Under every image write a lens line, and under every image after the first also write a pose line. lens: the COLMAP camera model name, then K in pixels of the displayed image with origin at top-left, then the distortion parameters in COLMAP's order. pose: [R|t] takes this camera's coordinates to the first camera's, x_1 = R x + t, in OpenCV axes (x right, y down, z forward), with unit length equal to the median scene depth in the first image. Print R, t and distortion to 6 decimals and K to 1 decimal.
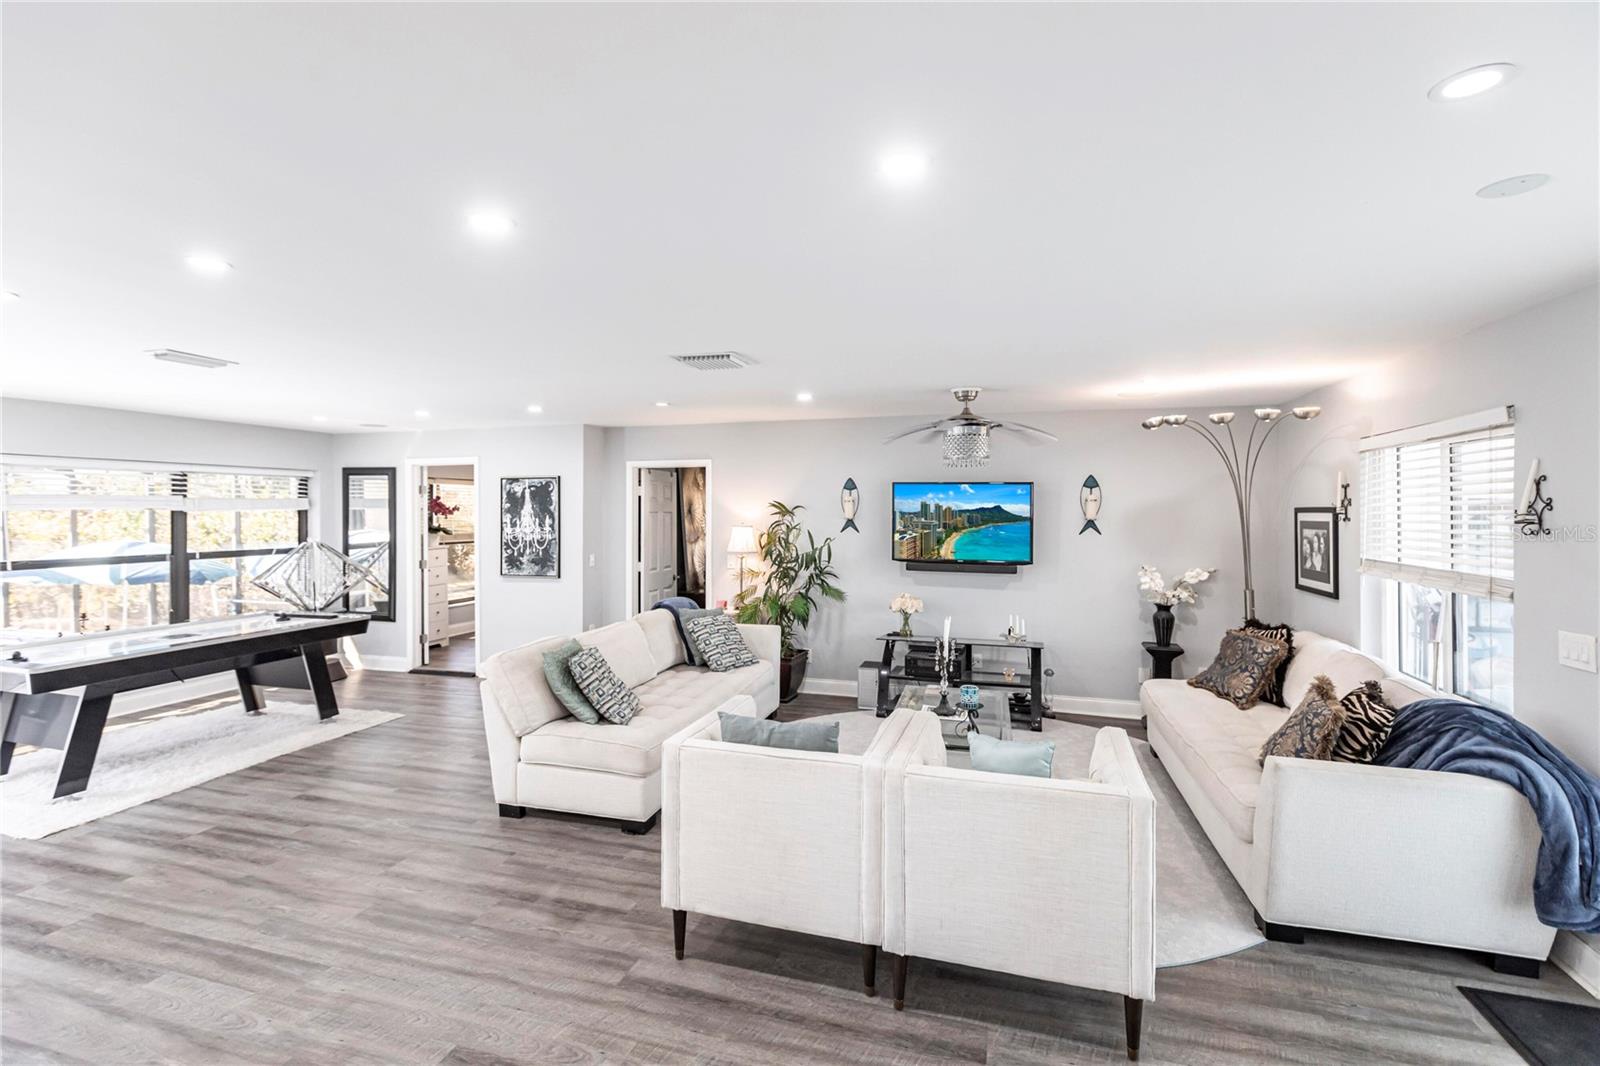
lens RADIAL K [[701.0, 0, 815.1], [0, 701.0, 528.7], [0, 0, 1]] dist [0.015280, 0.000381]
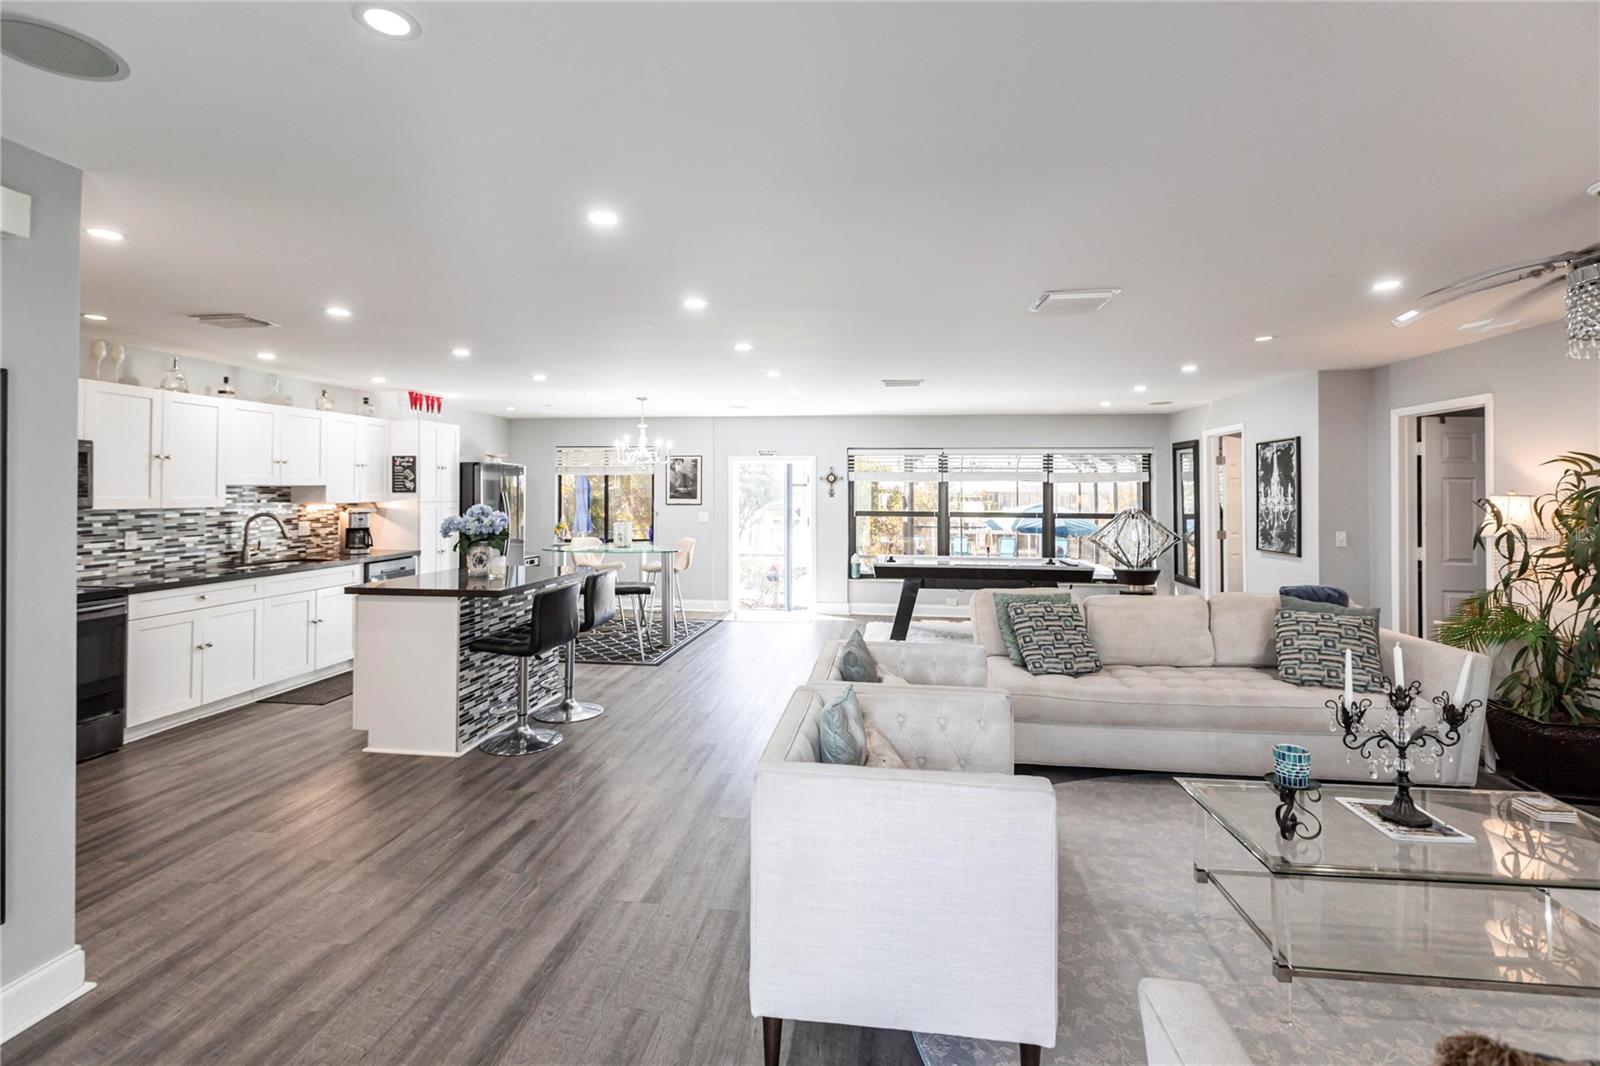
lens RADIAL K [[742.9, 0, 828.8], [0, 742.9, 512.5], [0, 0, 1]] dist [0.004996, -0.001306]
pose [[0.183869, 0.025660, -0.982616, 0.453607], [-0.032194, 0.999280, 0.020071, 0.018684], [0.982423, 0.027944, 0.184562, 0.307833]]
